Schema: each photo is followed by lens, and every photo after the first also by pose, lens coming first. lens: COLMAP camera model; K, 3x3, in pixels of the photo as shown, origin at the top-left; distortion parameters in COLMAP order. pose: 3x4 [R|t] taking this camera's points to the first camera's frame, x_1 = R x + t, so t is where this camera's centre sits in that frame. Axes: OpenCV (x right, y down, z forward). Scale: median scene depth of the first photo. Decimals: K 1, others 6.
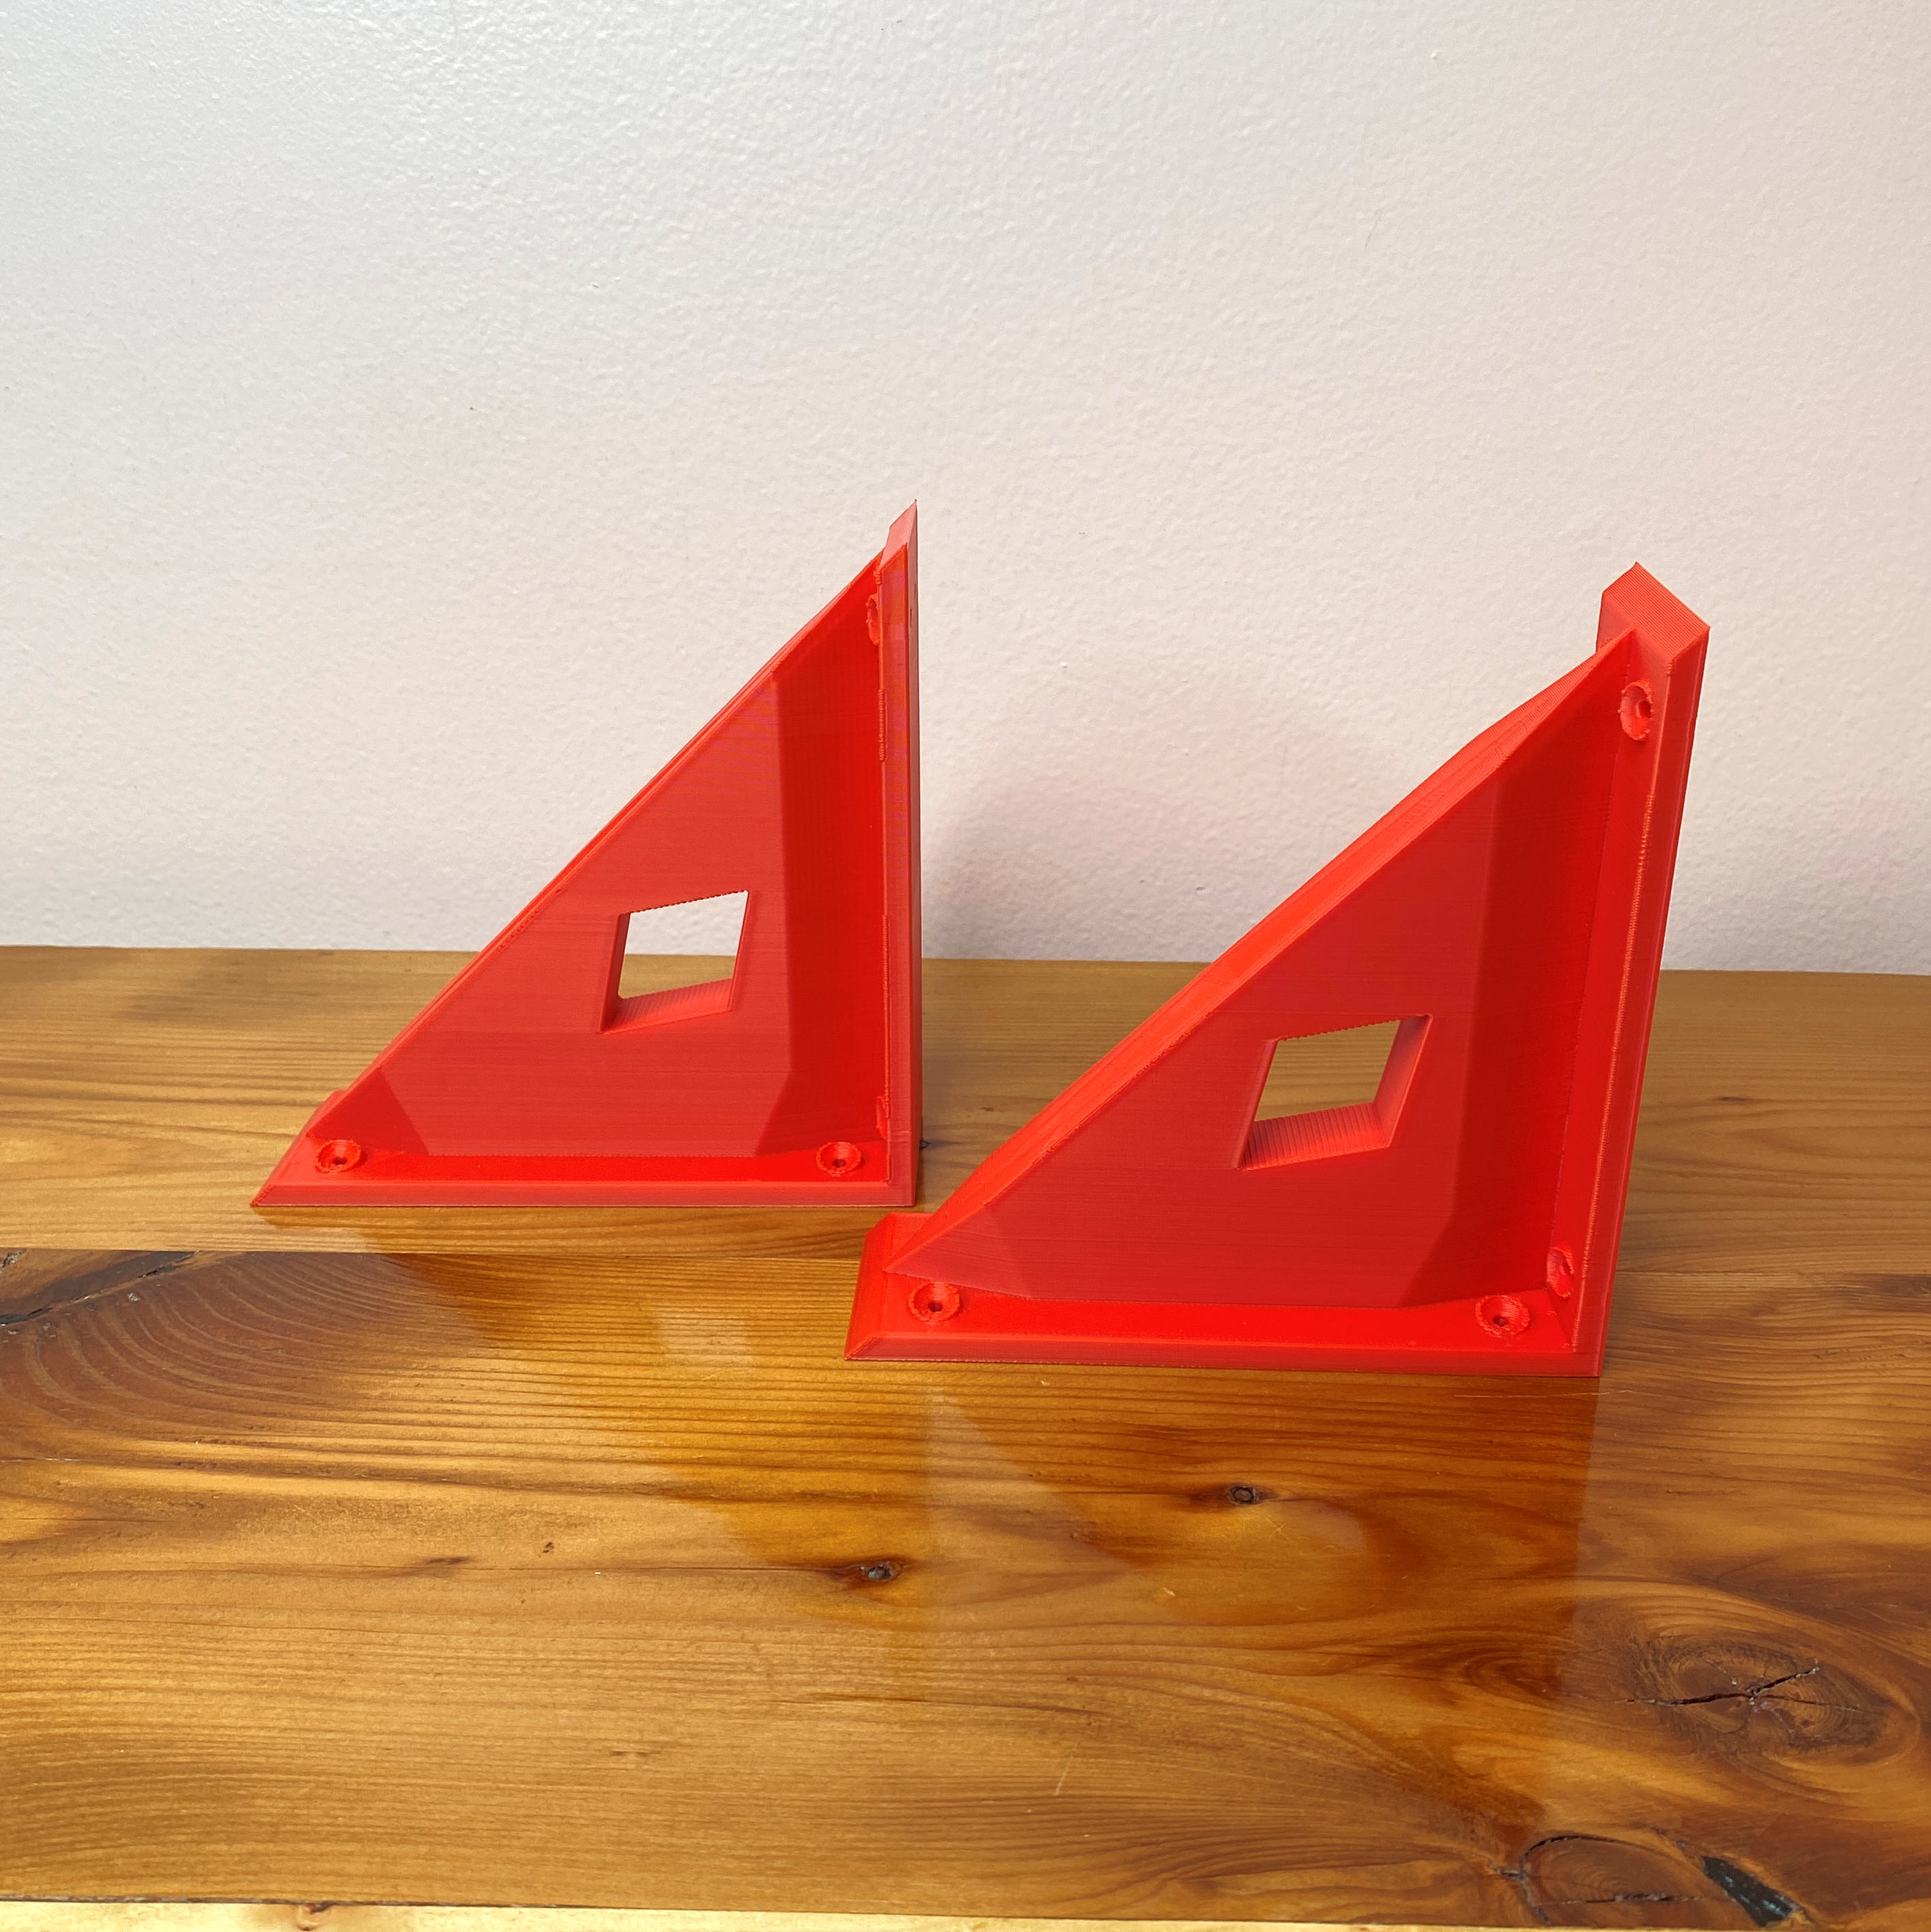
lens RADIAL K [[2142.4, 0, 1004.9], [0, 2142.4, 1024.4], [0, 0, 1]] dist [0.031938, -0.094500]
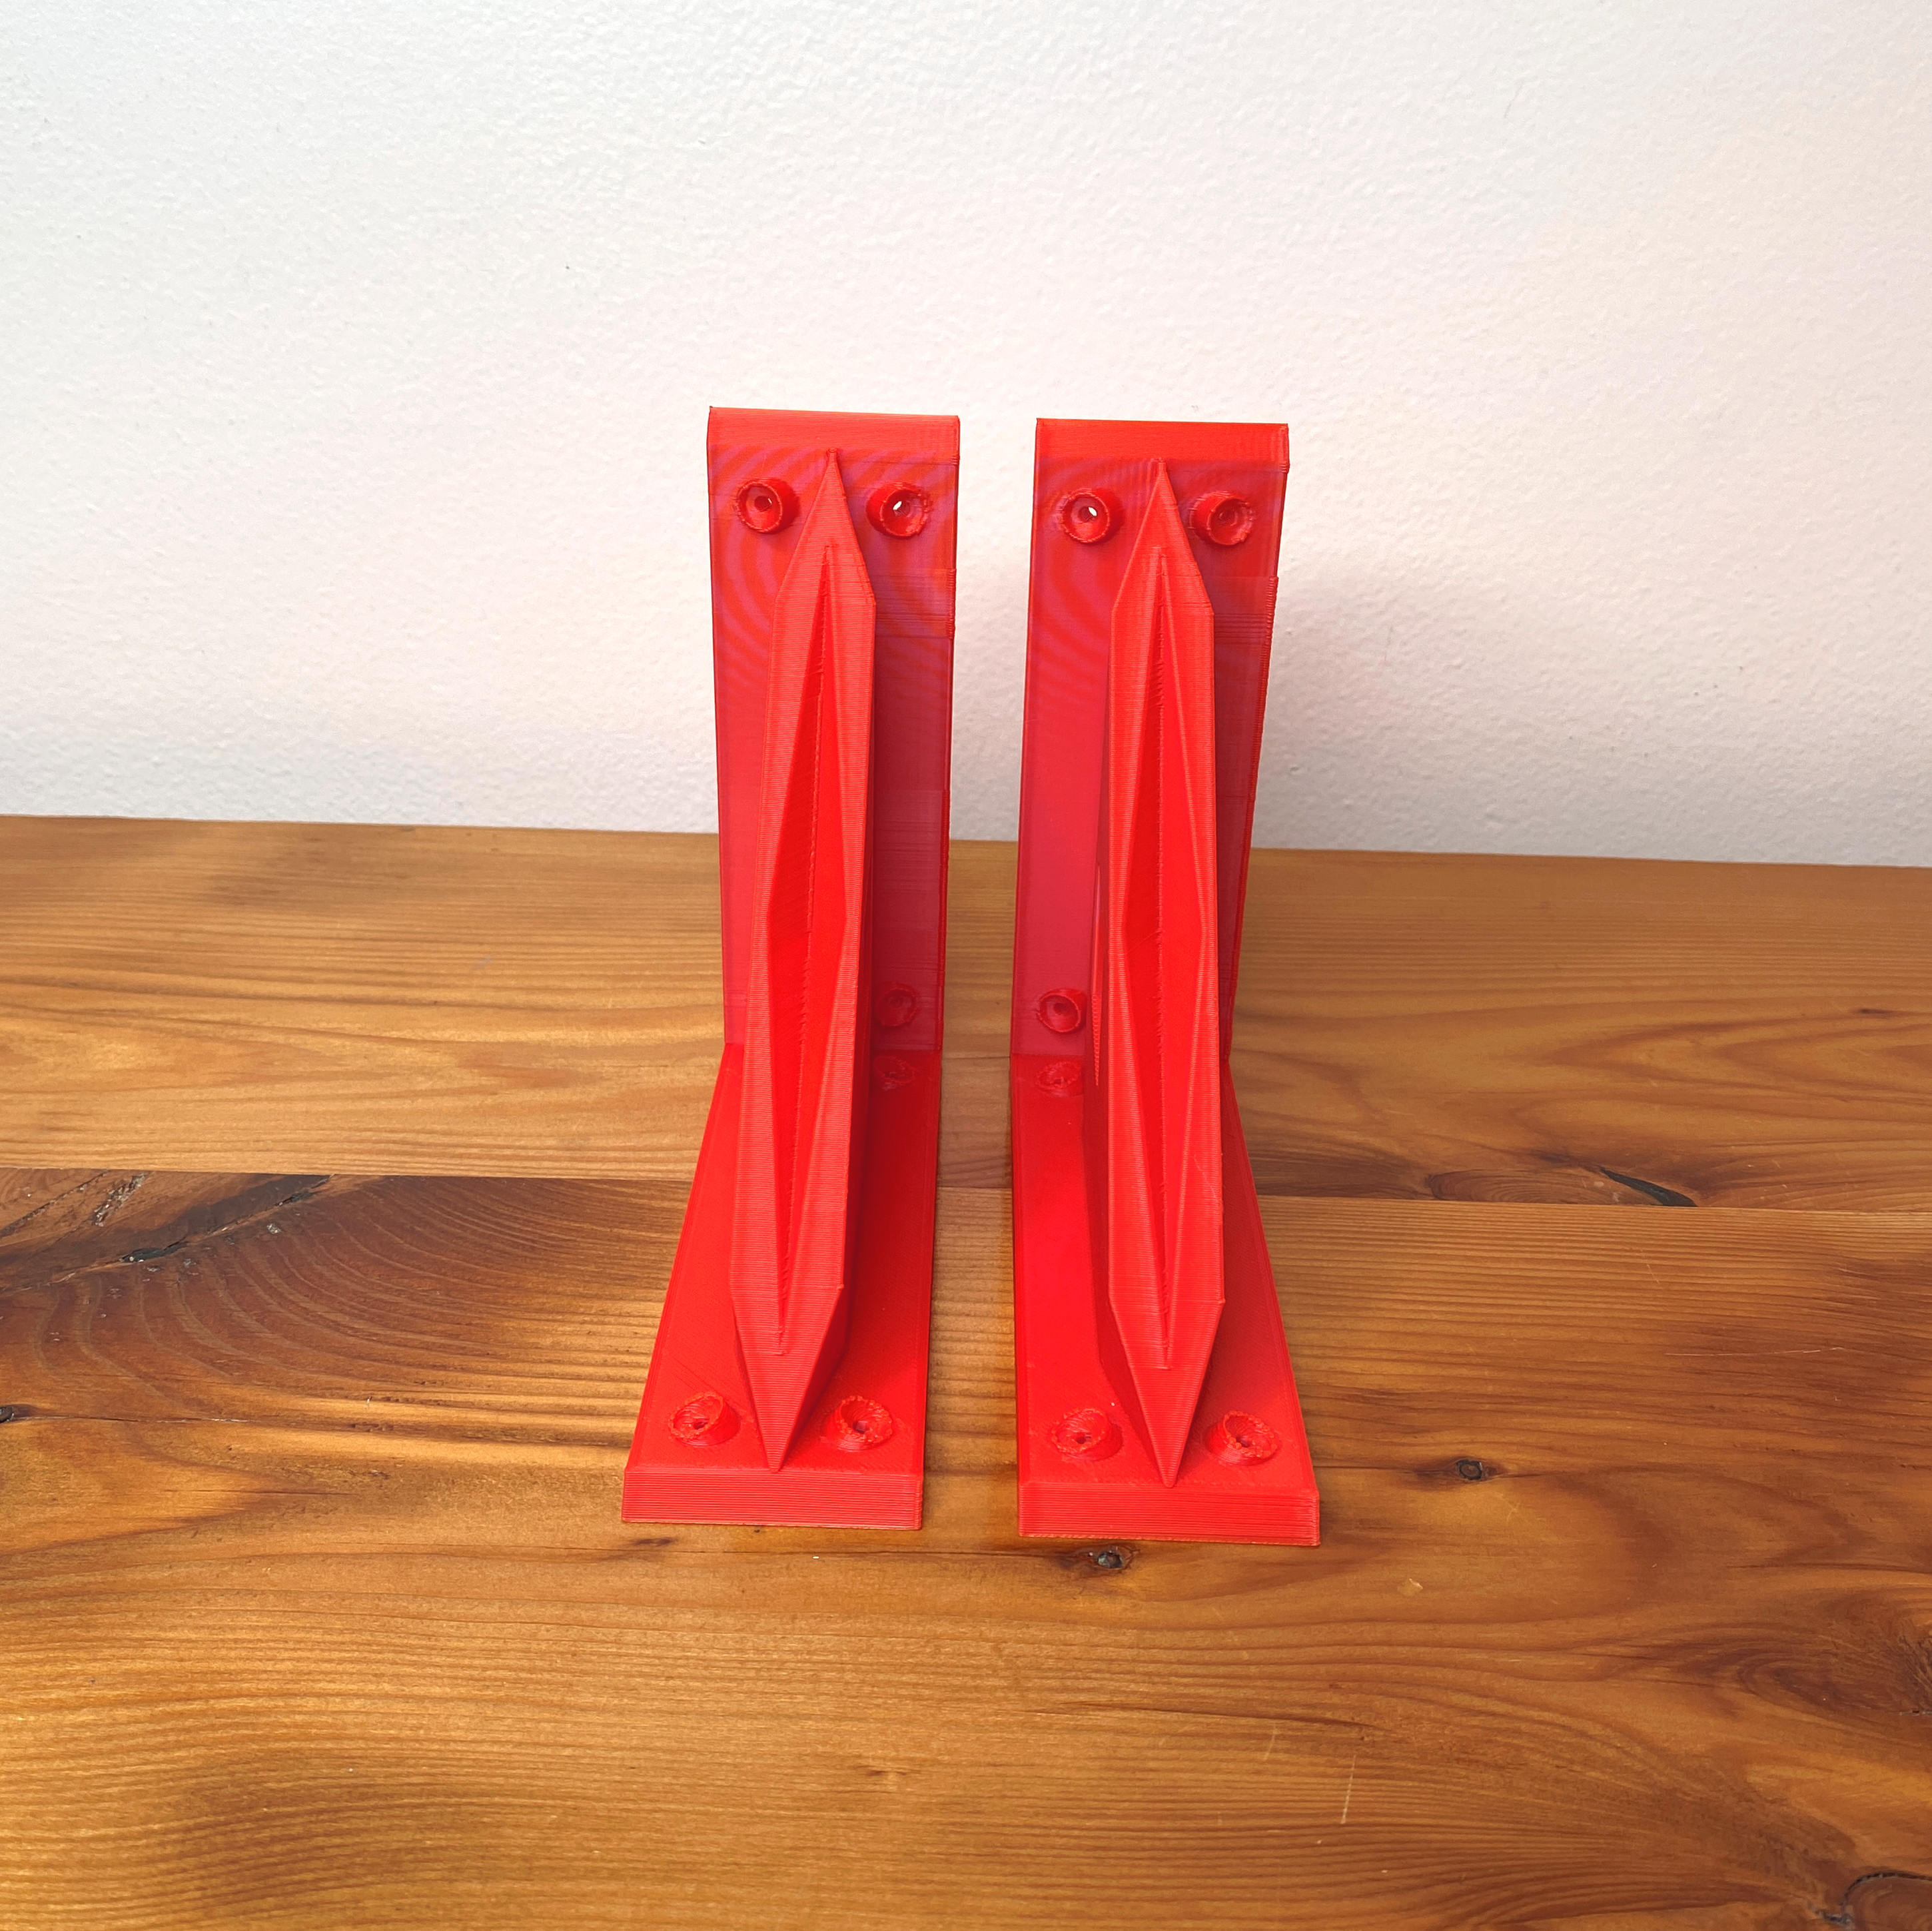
lens RADIAL K [[2088.4, 0, 952.4], [0, 2088.4, 892.5], [0, 0, 1]] dist [0.076846, -0.228454]
pose [[0.999661, 0.011844, 0.023183, -0.146681], [-0.012795, 0.999063, 0.041338, -0.075494], [-0.022671, -0.041621, 0.998876, 0.074072]]
